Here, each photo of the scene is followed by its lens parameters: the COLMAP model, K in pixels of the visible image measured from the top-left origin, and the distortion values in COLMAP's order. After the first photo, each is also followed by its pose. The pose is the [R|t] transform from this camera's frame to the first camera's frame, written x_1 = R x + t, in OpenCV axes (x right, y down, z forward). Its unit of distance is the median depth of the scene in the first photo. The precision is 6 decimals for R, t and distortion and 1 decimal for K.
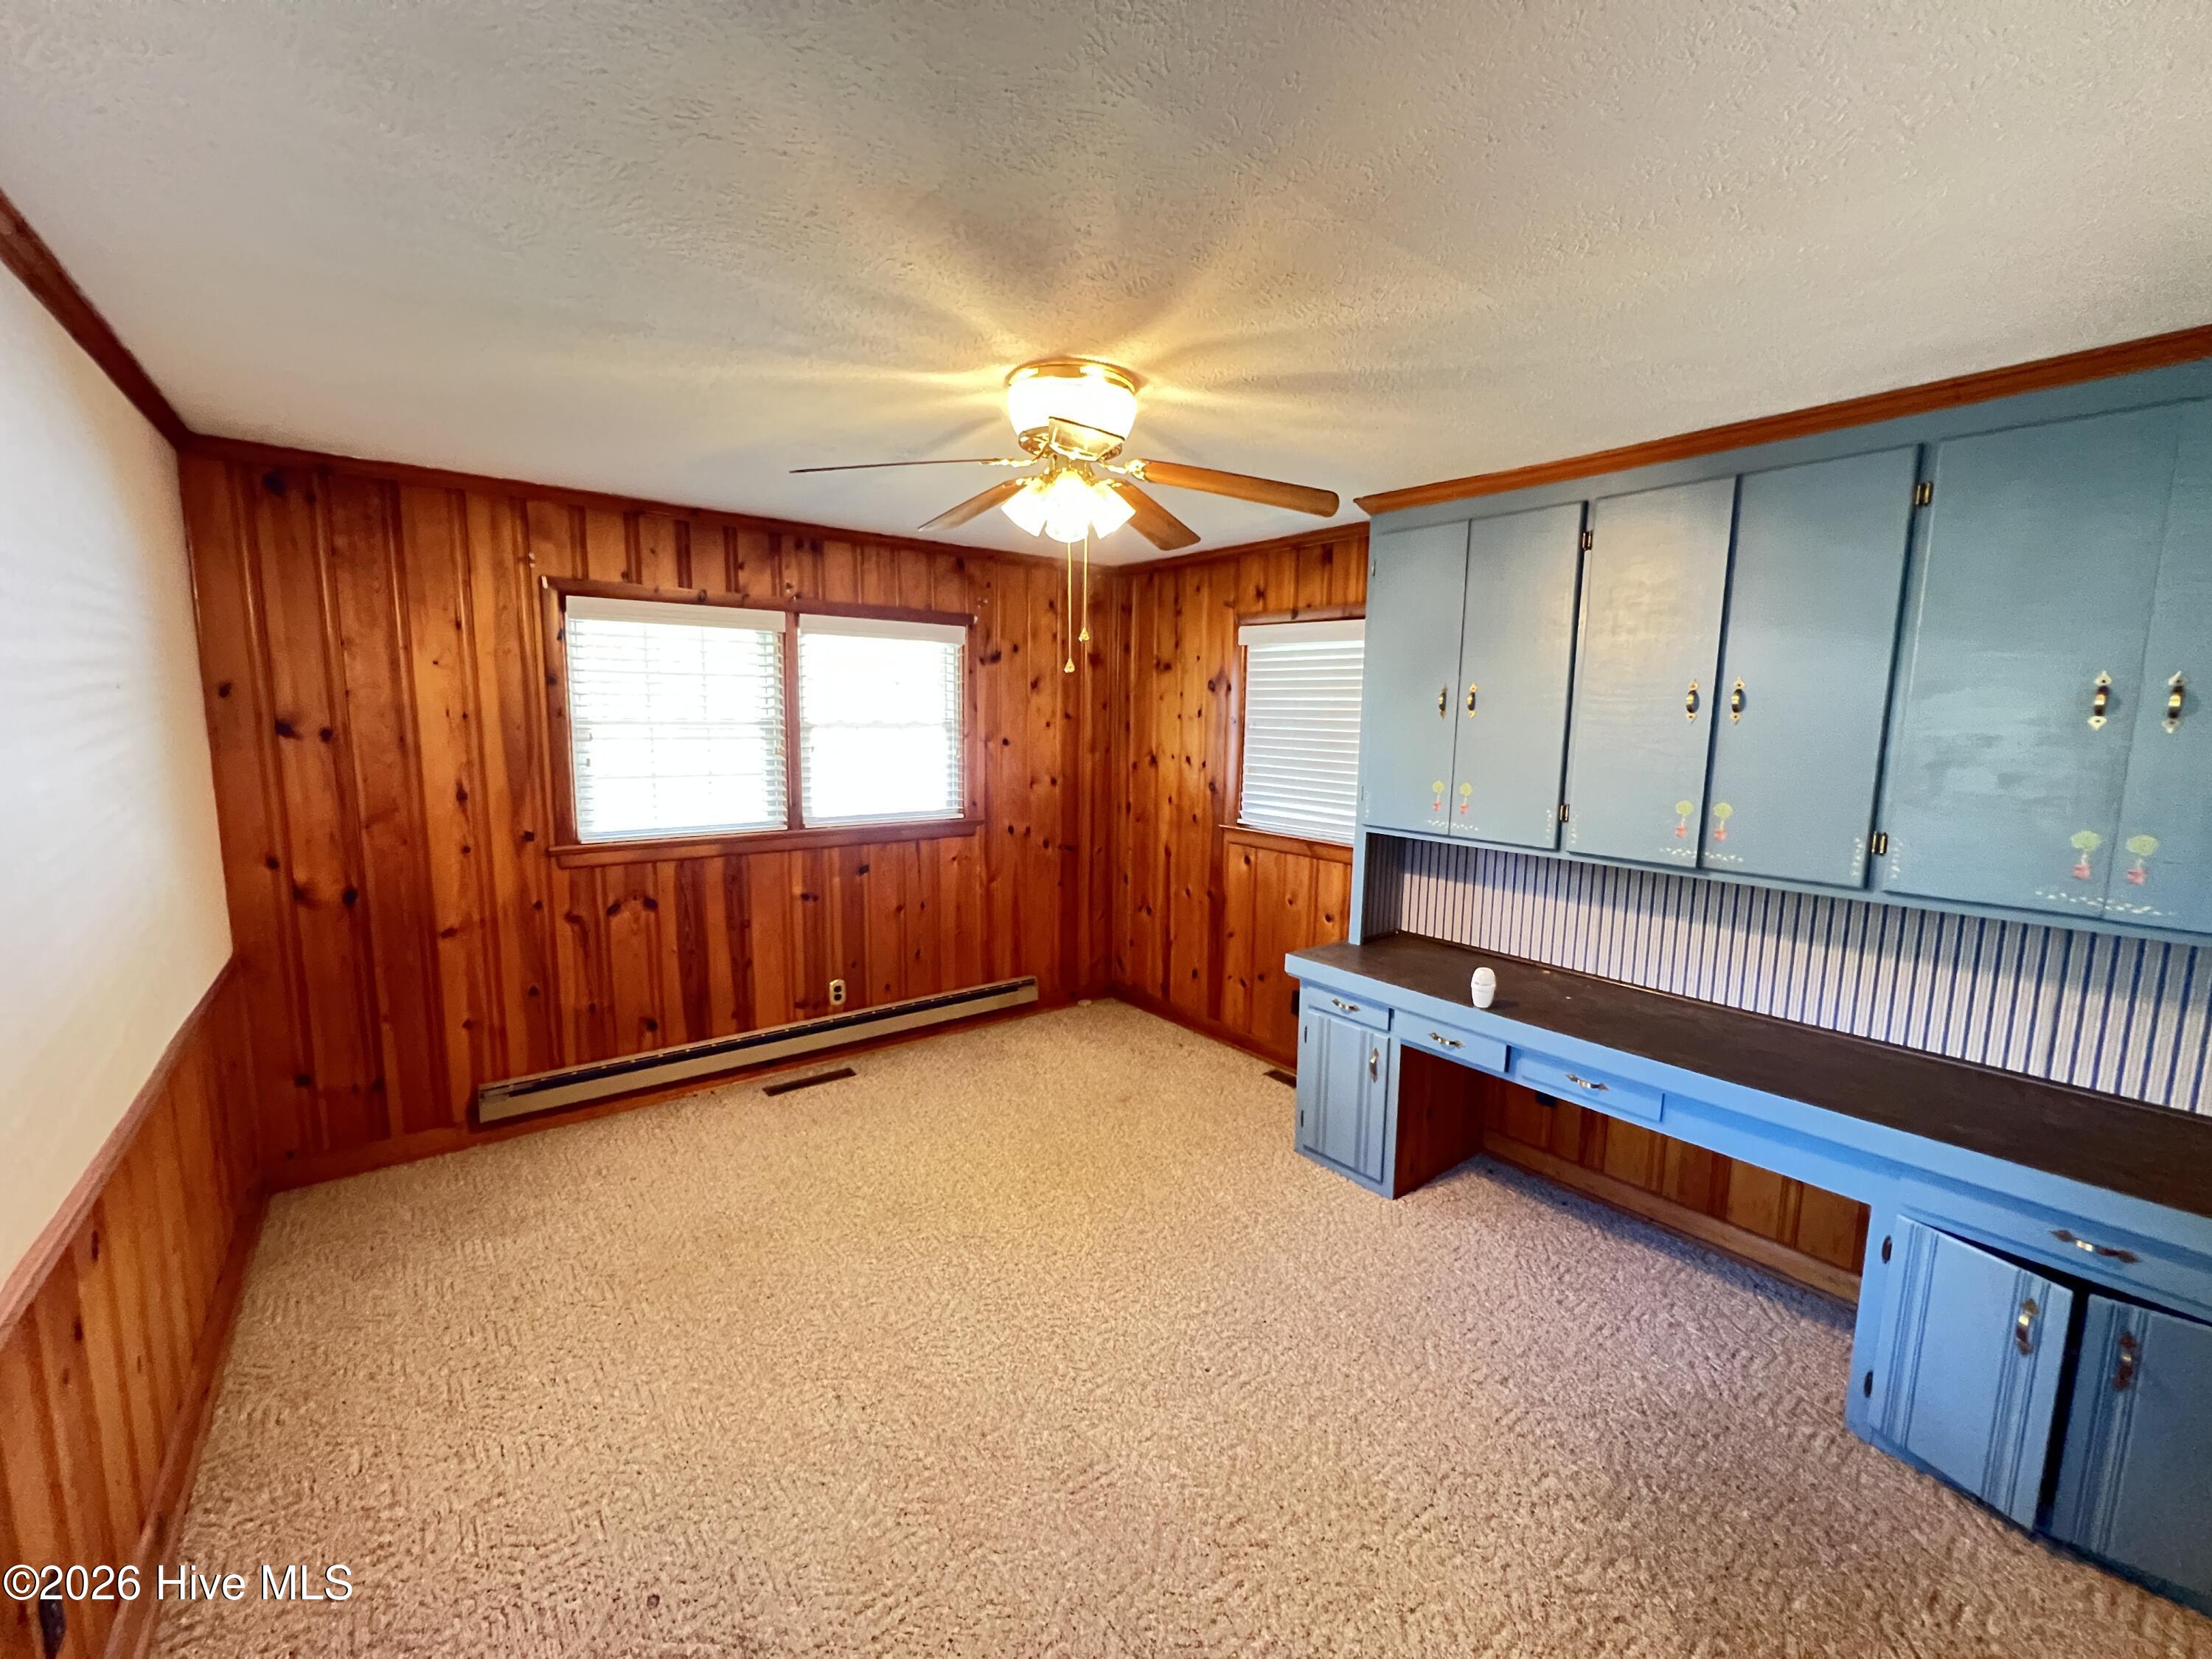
lens RADIAL K [[896.3, 0, 1106.1], [0, 896.3, 829.9], [0, 0, 1]] dist [-0.000693, -0.000453]
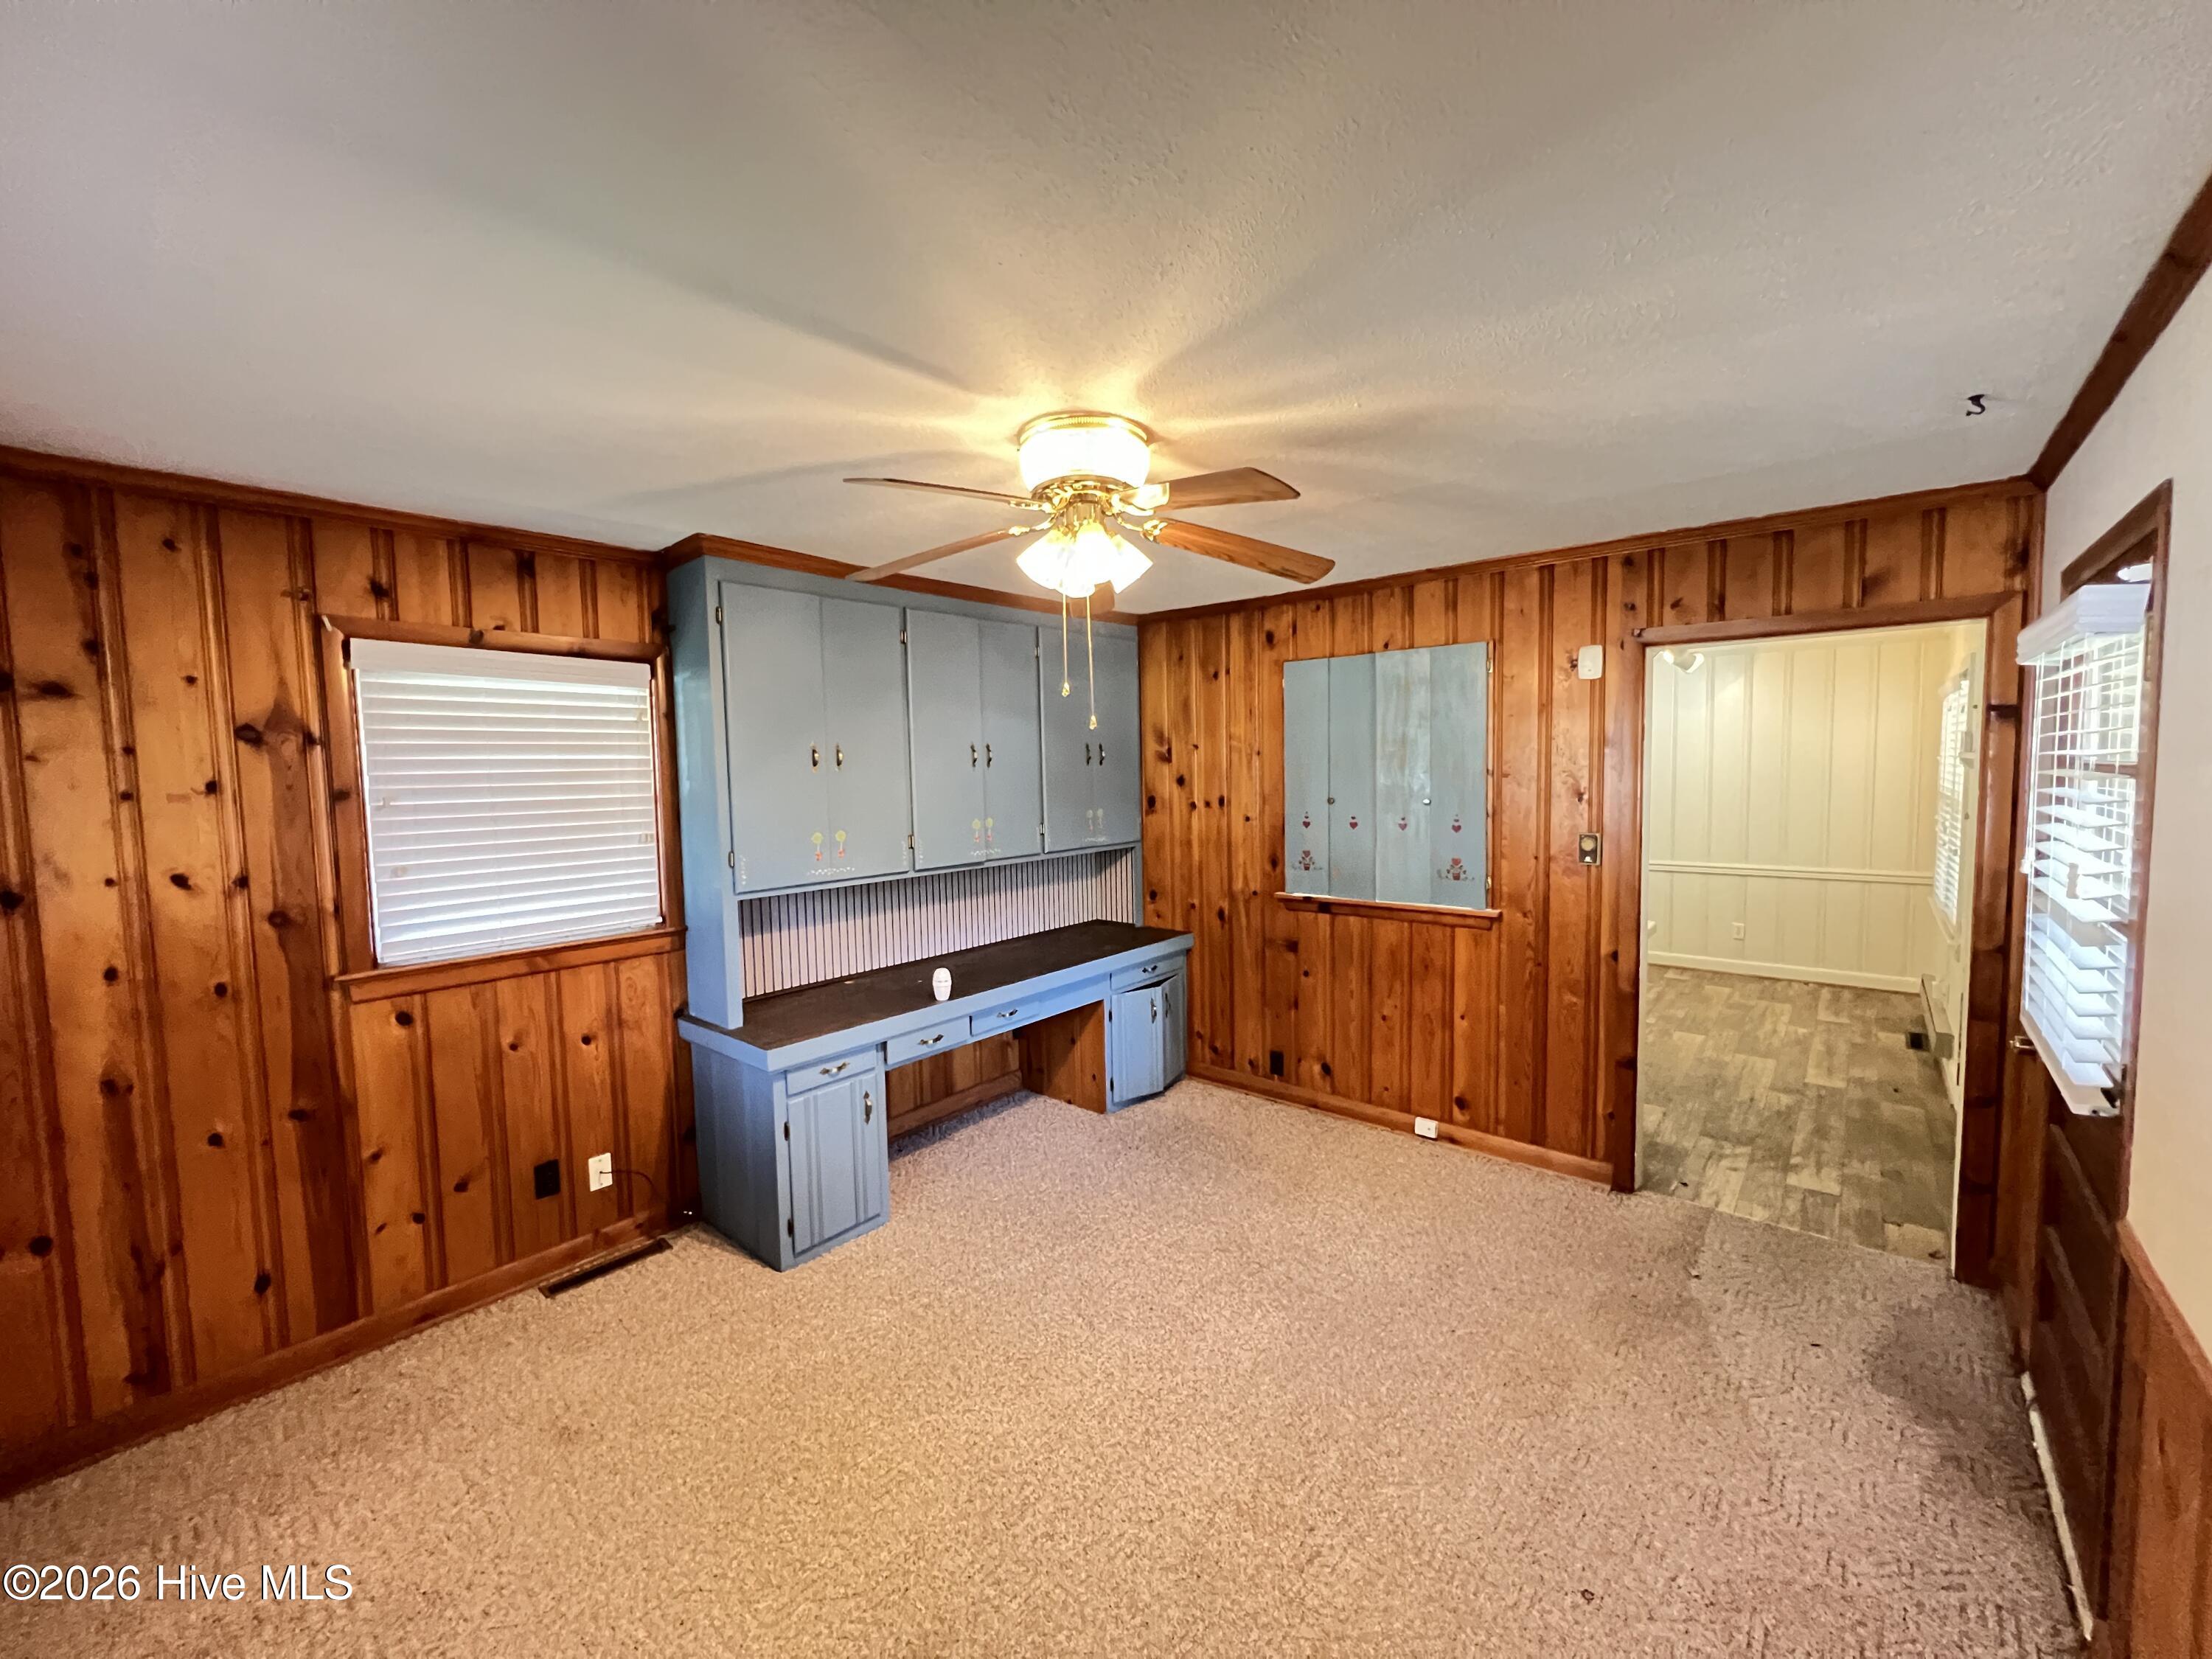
lens RADIAL K [[896.3, 0, 1106.0], [0, 896.3, 827.7], [0, 0, 1]] dist [-0.000693, -0.000453]
pose [[-0.207222, -0.081818, 0.974867, -0.720668], [0.145731, 0.982797, 0.113461, -0.128530], [-0.967379, 0.165580, -0.191734, 0.857405]]
